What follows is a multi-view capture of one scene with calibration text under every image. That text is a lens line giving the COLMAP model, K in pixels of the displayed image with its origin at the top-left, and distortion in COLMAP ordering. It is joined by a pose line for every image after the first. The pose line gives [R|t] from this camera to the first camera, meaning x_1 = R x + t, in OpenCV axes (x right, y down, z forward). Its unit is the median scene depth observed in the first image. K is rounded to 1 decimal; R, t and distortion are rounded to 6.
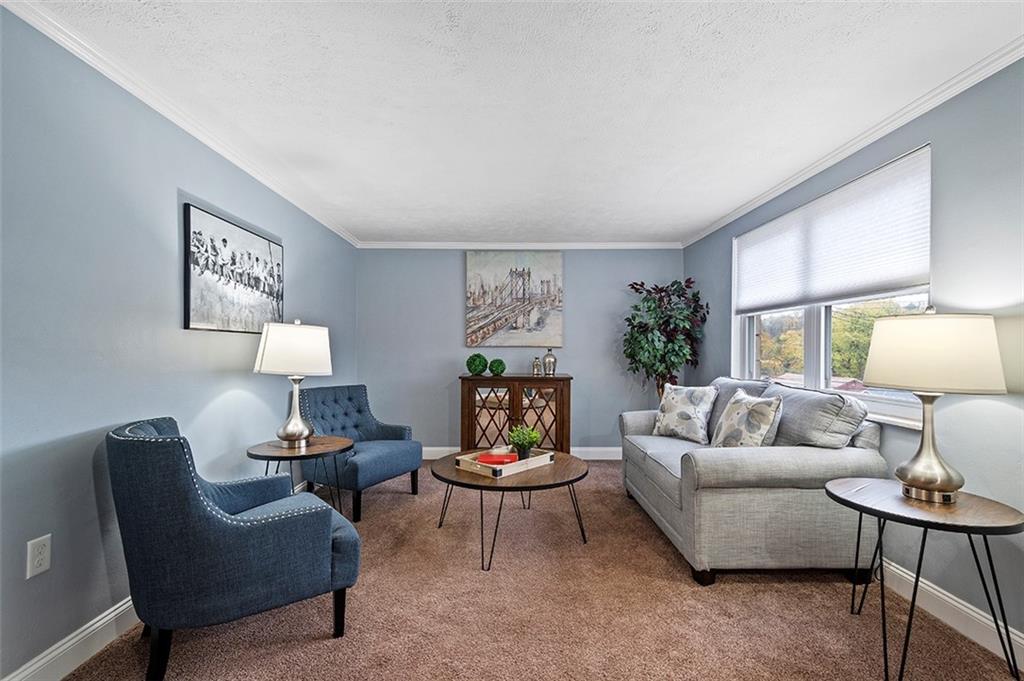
lens RADIAL K [[451.1, 0, 512.5], [0, 451.1, 344.3], [0, 0, 1]] dist [0.013643, -0.000841]
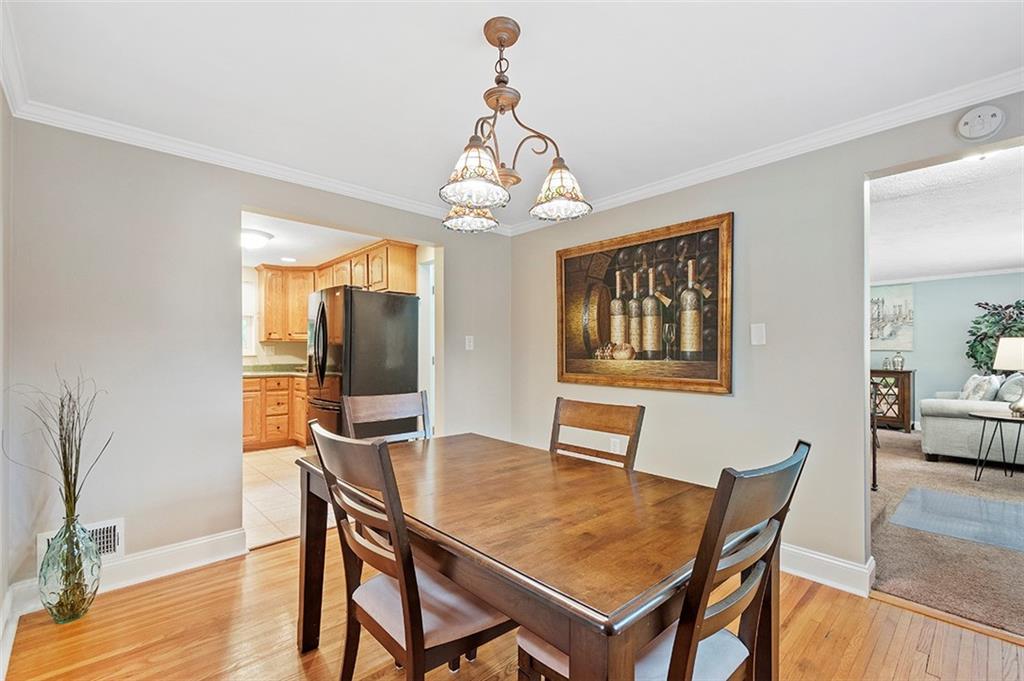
lens RADIAL K [[451.1, 0, 518.1], [0, 451.1, 349.4], [0, 0, 1]] dist [0.013643, -0.000841]
pose [[0.682173, -0.008552, -0.731141, 0.323252], [0.015521, 0.999876, 0.002787, -0.022135], [0.731026, -0.013249, 0.682221, -0.936039]]
